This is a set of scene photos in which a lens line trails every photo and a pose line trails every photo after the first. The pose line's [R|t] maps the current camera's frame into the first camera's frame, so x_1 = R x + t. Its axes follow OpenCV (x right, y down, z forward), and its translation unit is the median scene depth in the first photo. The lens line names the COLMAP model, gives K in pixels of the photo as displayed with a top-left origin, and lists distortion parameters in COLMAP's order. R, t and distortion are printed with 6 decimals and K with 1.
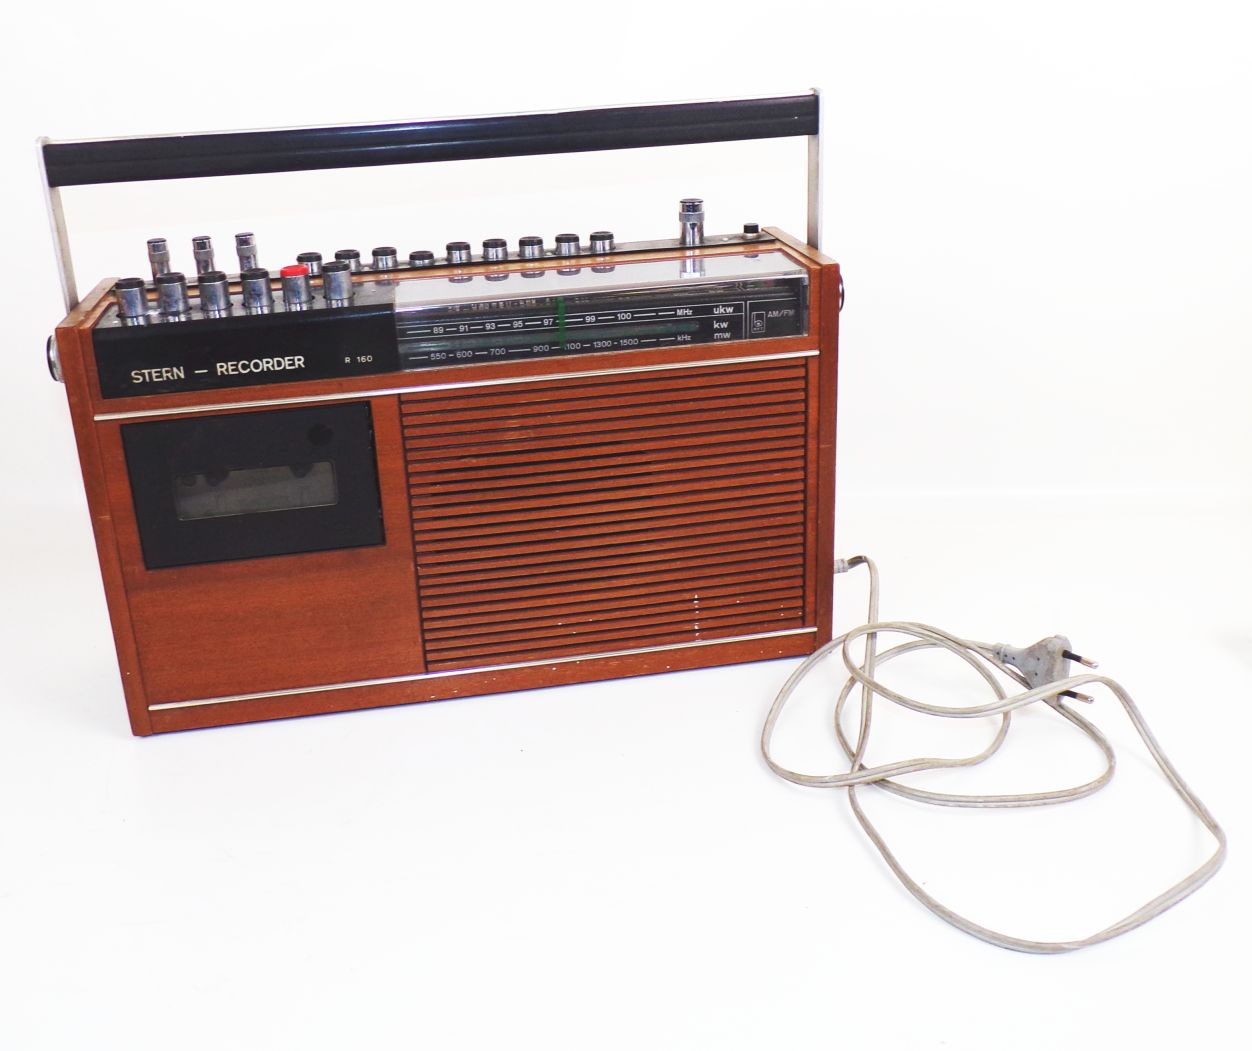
lens RADIAL K [[1502.0, 0, 626.0], [0, 1502.0, 525.5], [0, 0, 1]] dist [0.006255, 0.006874]
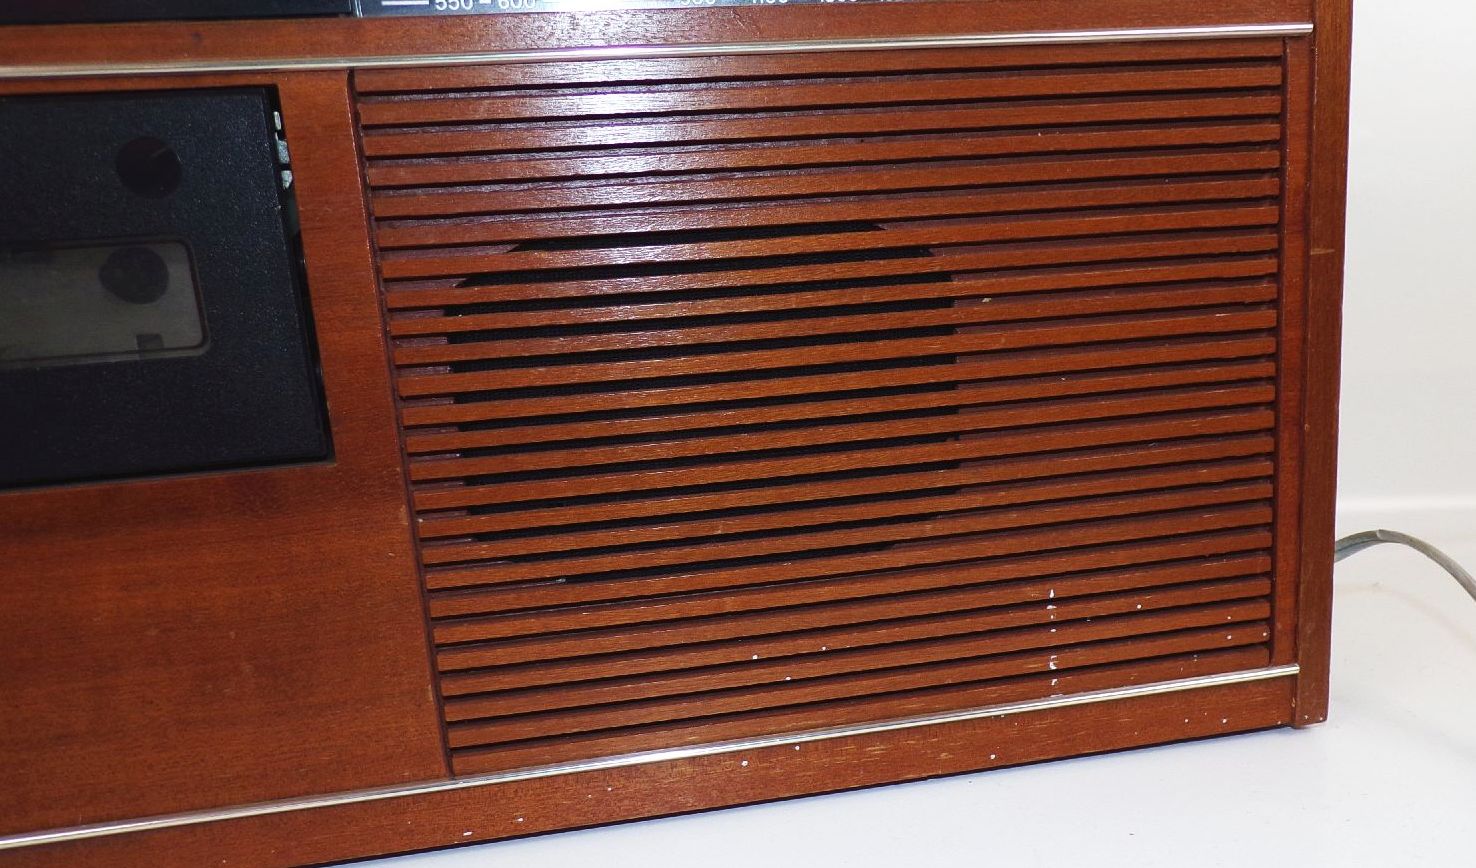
lens RADIAL K [[876.1, 0, 738.0], [0, 876.1, 434.0], [0, 0, 1]] dist [0.002444, -0.000806]
pose [[0.997197, -0.030096, -0.068496, -0.029208], [0.013381, 0.972506, -0.232493, 0.061409], [0.073610, 0.230925, 0.970183, 0.733268]]
